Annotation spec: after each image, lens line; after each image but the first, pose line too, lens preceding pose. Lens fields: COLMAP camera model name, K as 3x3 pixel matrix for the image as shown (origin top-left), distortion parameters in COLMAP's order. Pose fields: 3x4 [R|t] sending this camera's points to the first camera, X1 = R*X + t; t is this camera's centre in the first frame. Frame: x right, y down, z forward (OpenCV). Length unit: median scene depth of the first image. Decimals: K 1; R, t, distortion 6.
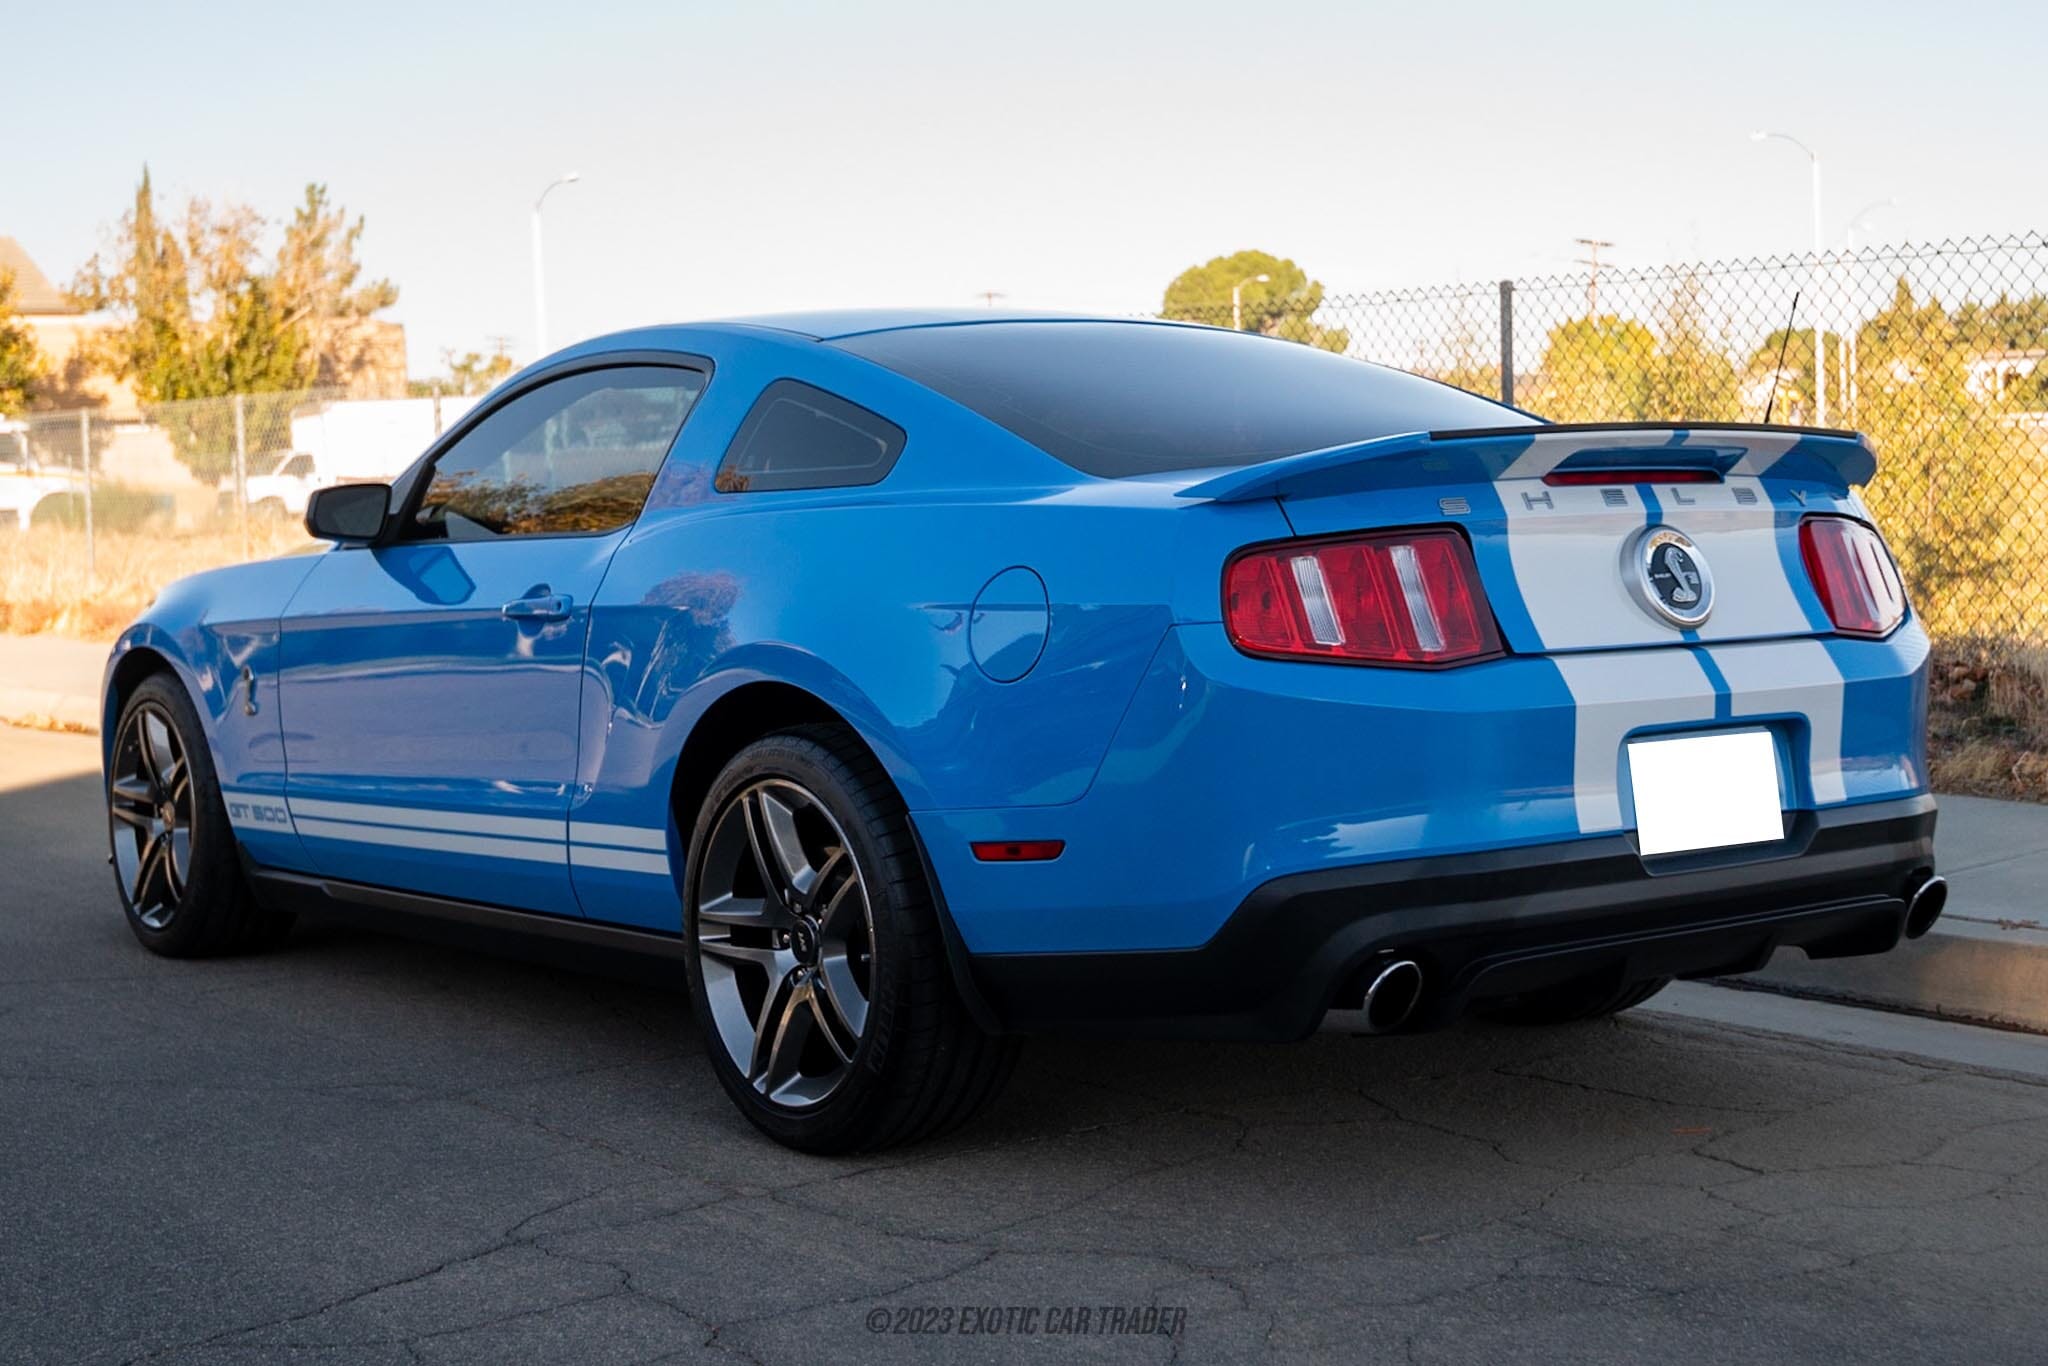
lens RADIAL K [[2073.2, 0, 1023.3], [0, 2073.2, 682.4], [0, 0, 1]] dist [0.089210, 0.000000]
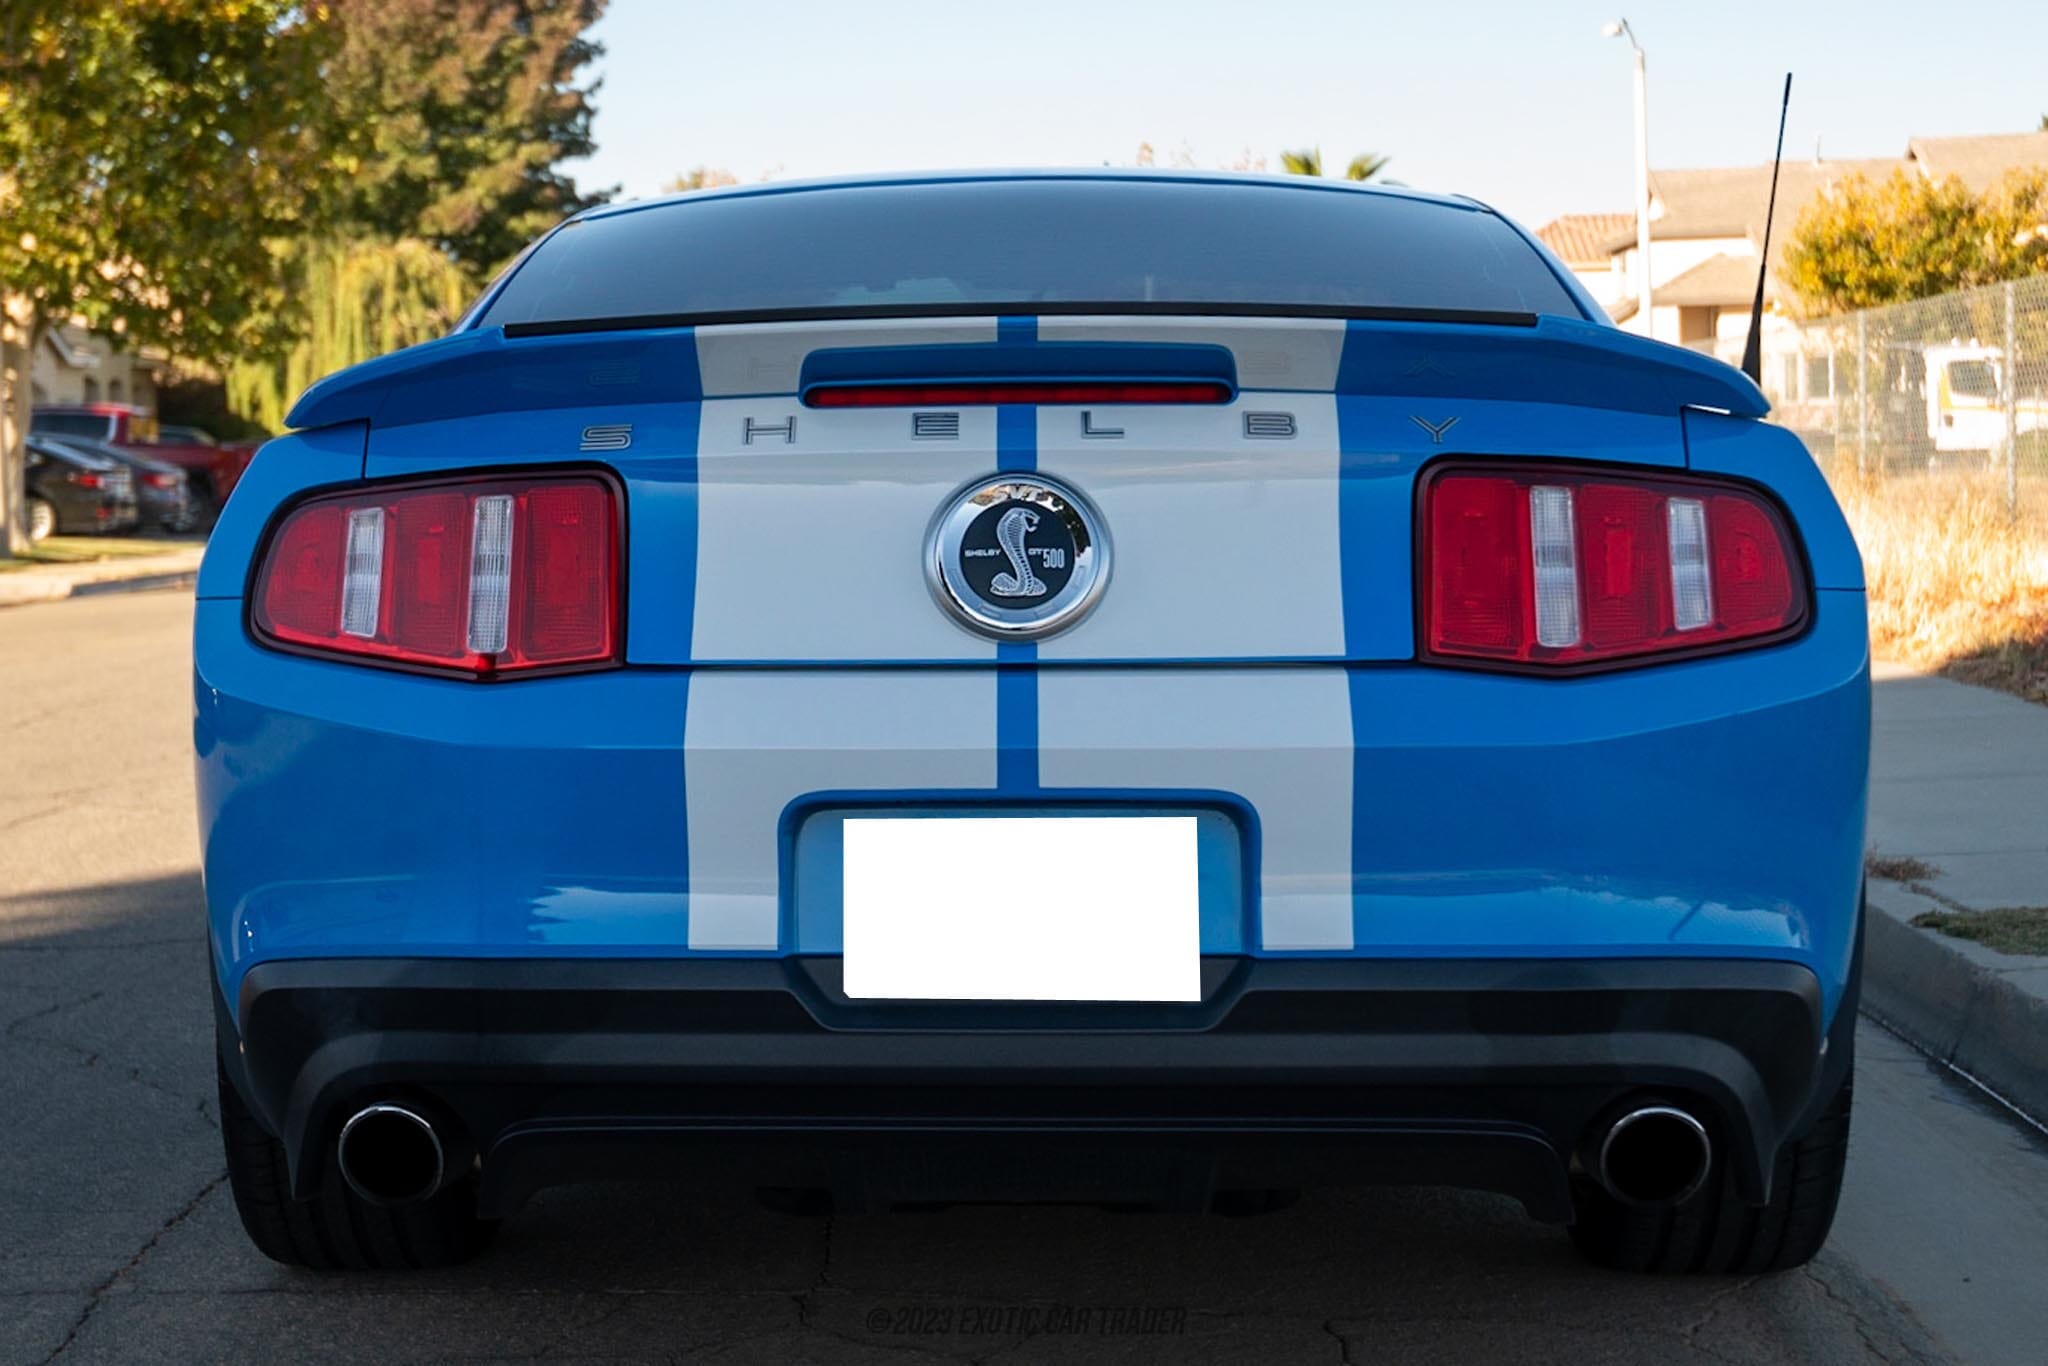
lens RADIAL K [[2294.8, 0, 1023.9], [0, 2294.8, 672.8], [0, 0, 1]] dist [0.214791, 0.000000]
pose [[0.824247, 0.063043, -0.562710, 0.701938], [-0.048320, 0.997989, 0.041032, -0.043981], [0.564165, -0.006630, 0.825635, 0.439735]]
